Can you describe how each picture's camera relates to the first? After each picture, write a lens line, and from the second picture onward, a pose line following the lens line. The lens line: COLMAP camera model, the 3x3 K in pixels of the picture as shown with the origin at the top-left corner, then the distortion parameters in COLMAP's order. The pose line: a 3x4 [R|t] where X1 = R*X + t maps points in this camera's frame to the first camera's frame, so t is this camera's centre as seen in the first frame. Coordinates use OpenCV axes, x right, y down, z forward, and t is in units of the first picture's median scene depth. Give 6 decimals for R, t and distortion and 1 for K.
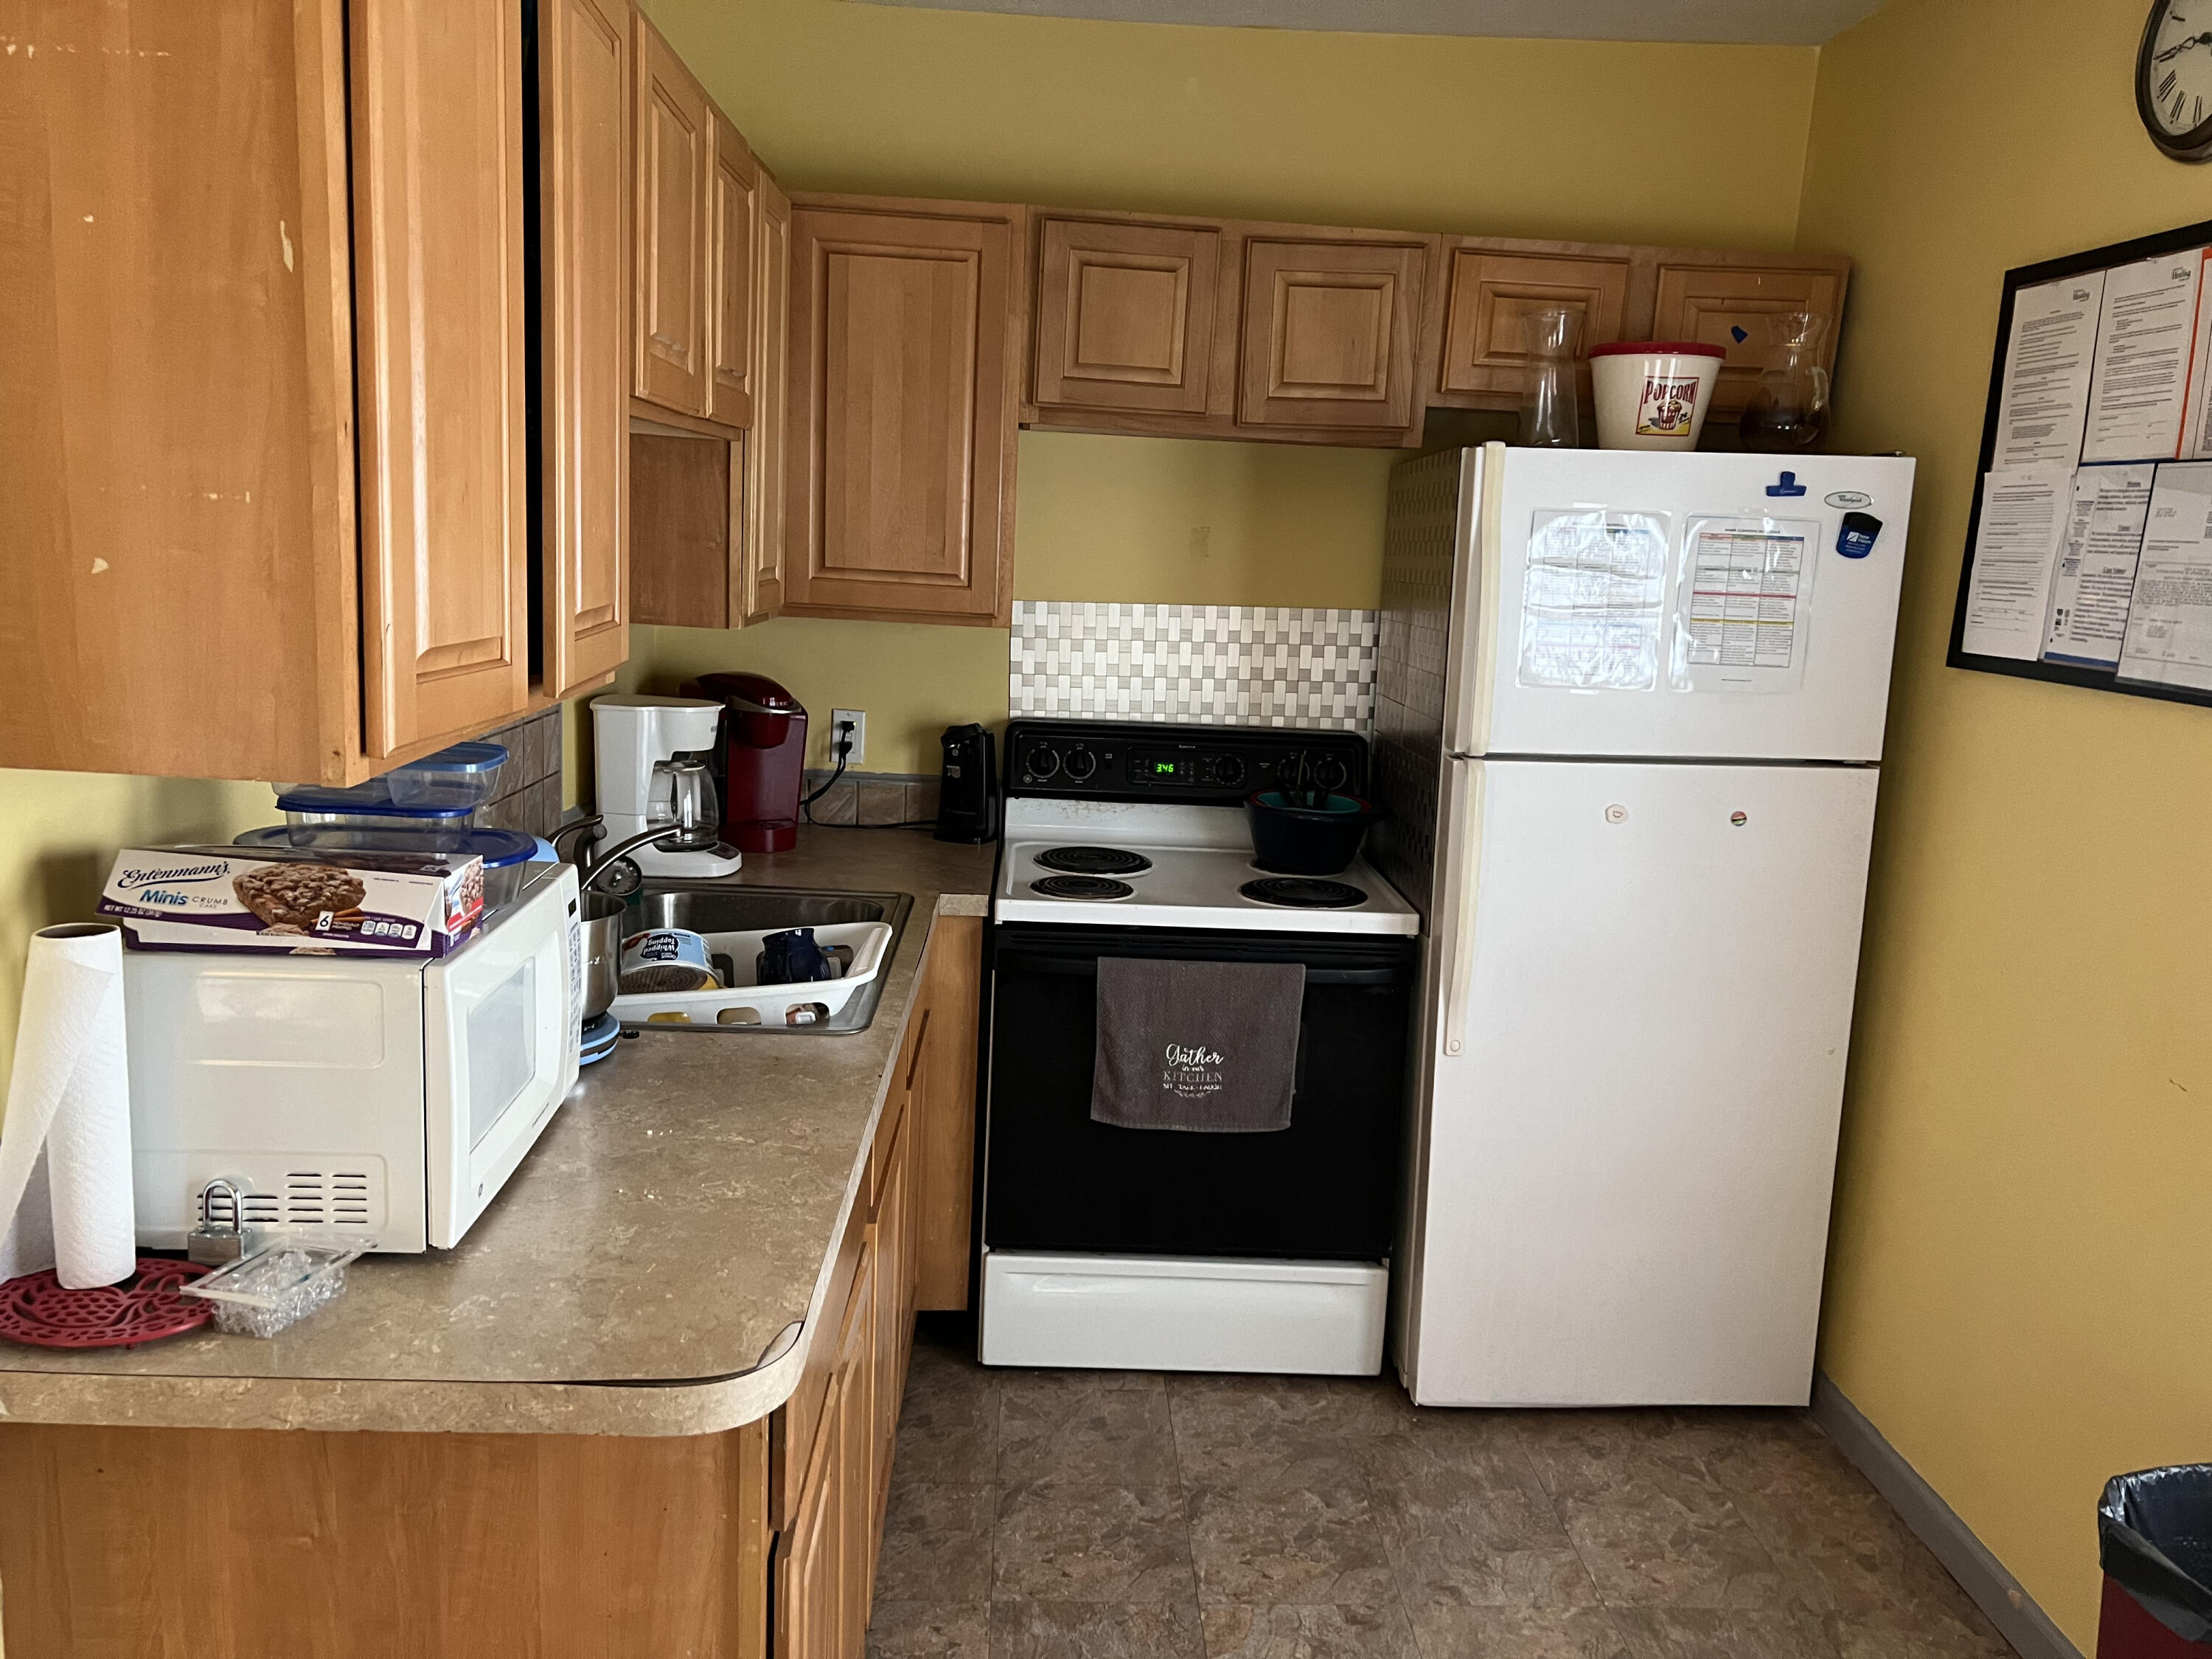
lens RADIAL K [[1669.2, 0, 1121.9], [0, 1669.2, 842.7], [0, 0, 1]] dist [0.044433, -0.049411]
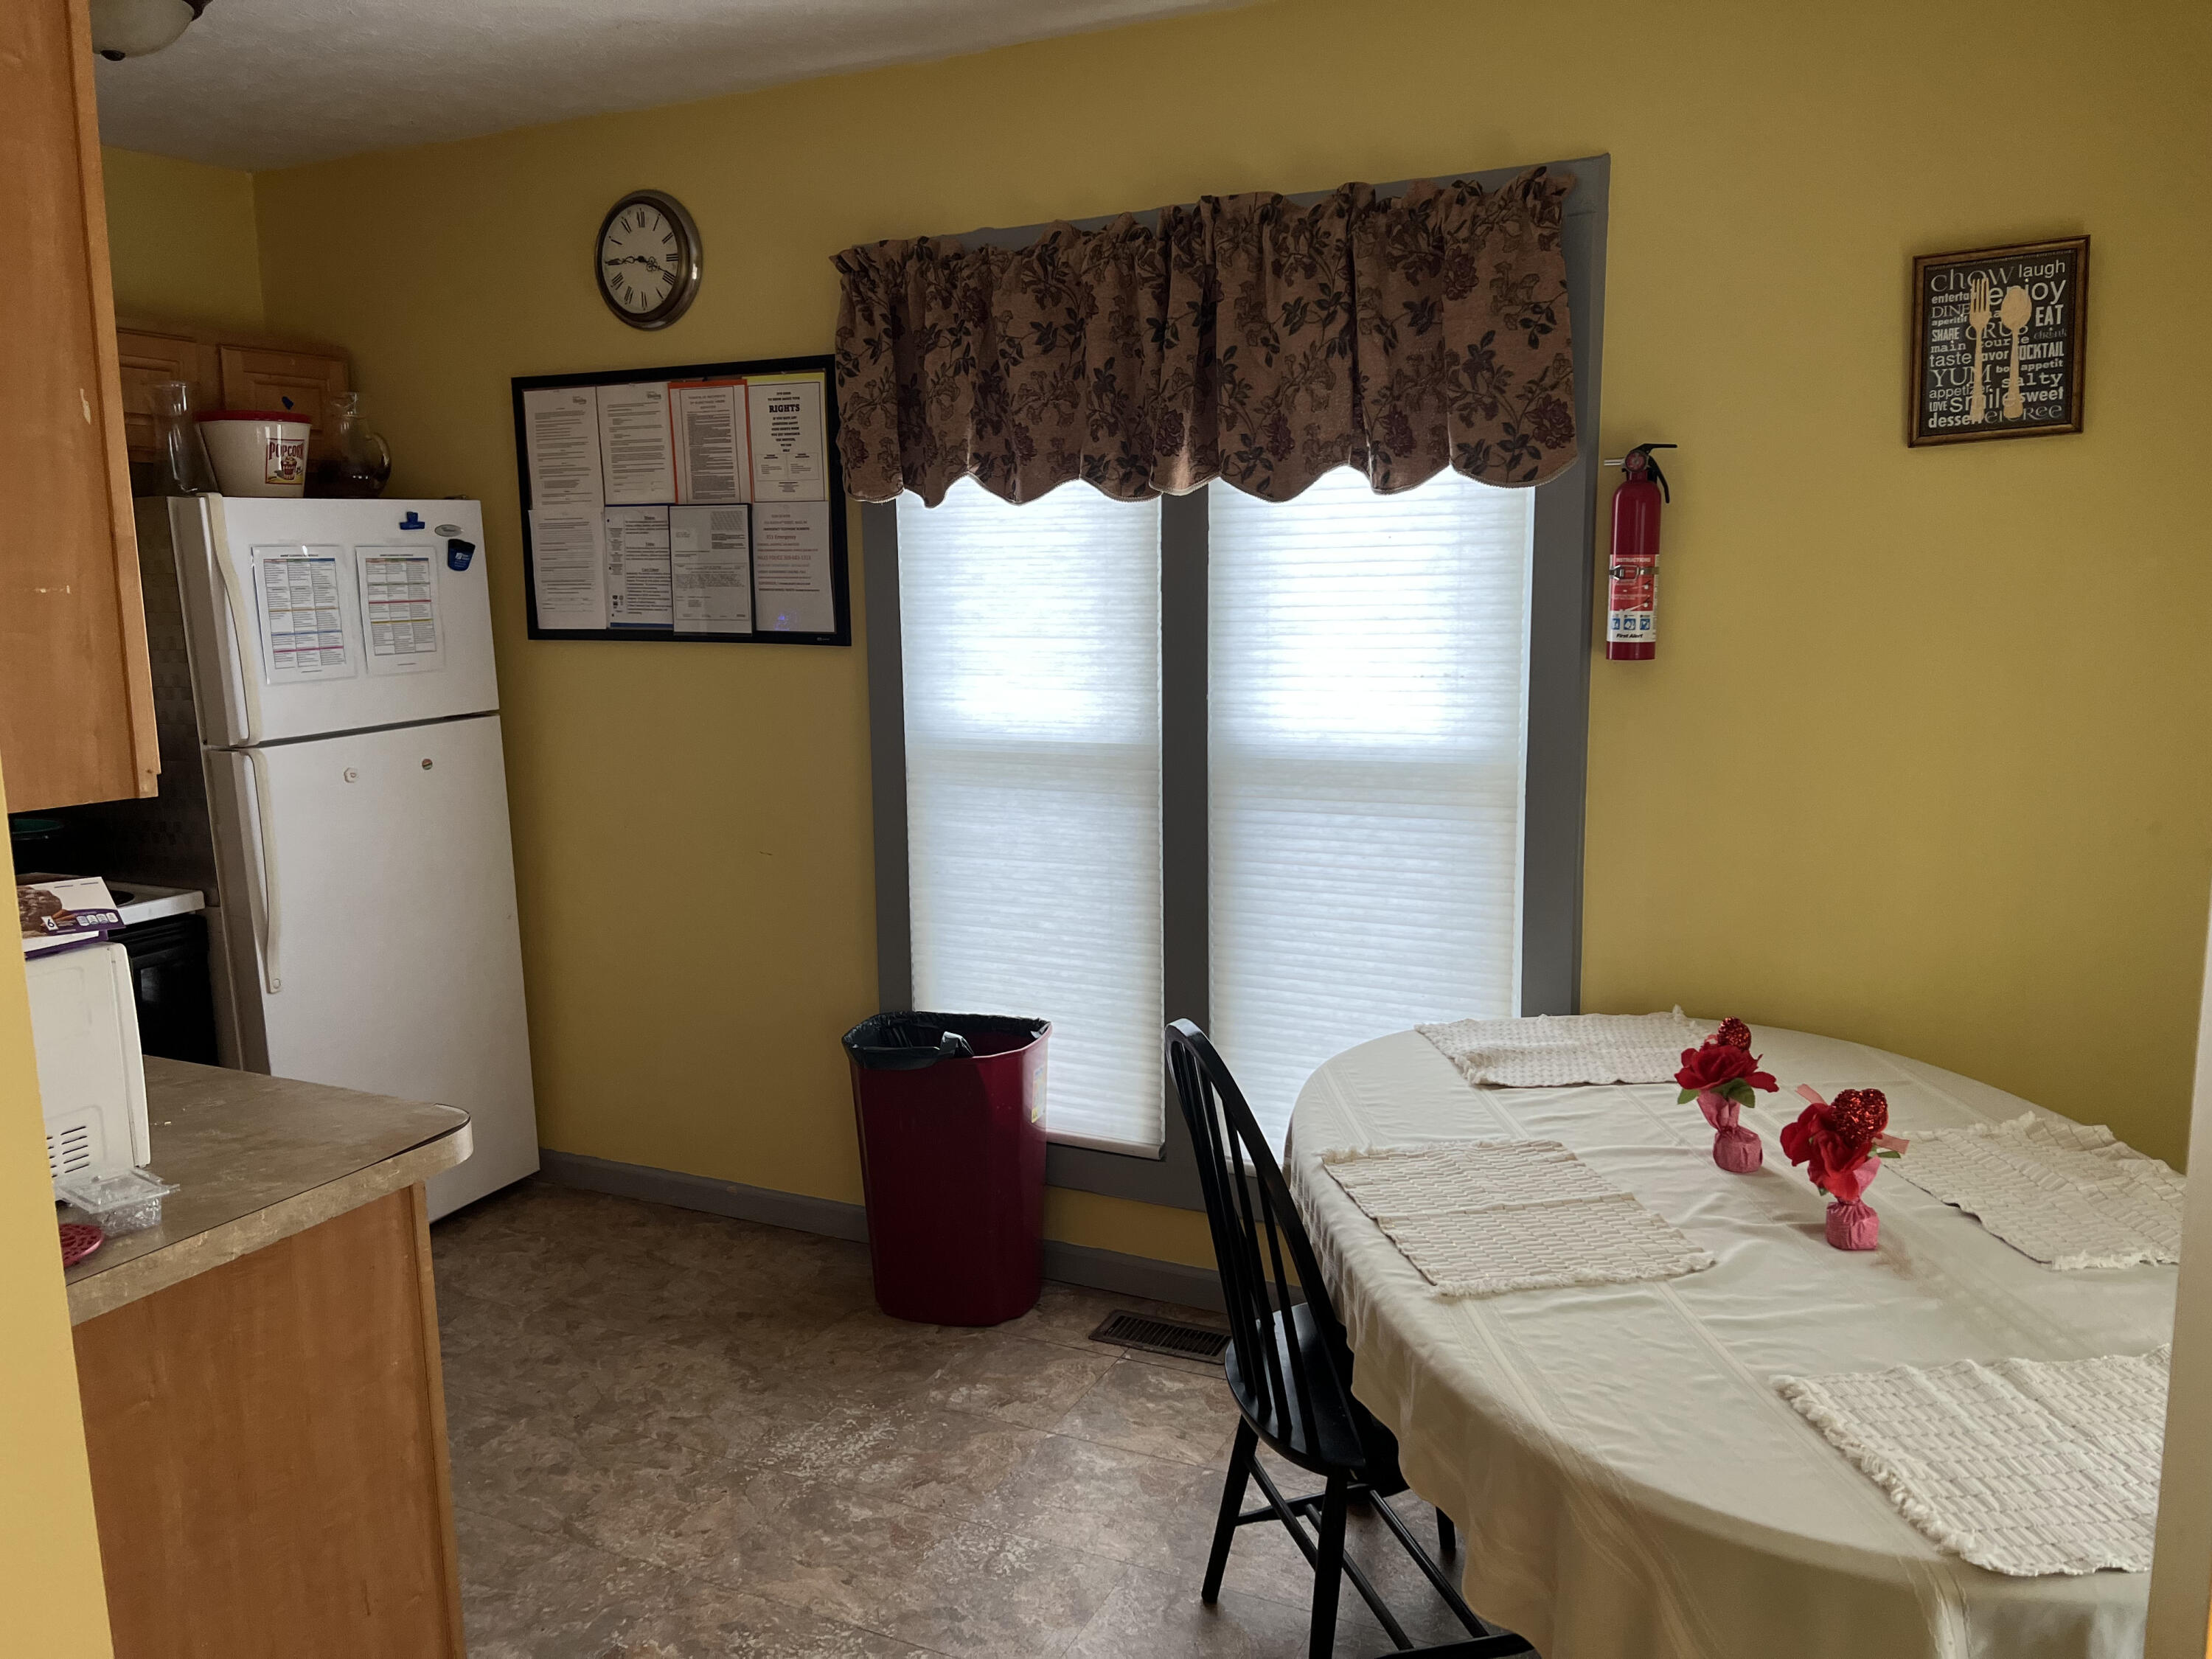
lens RADIAL K [[1669.2, 0, 1121.9], [0, 1669.2, 842.7], [0, 0, 1]] dist [0.044433, -0.049411]
pose [[0.459804, -0.198189, 0.865622, -0.607840], [0.198552, 0.973044, 0.117316, -0.000306], [-0.865539, 0.117928, 0.486761, -0.159905]]
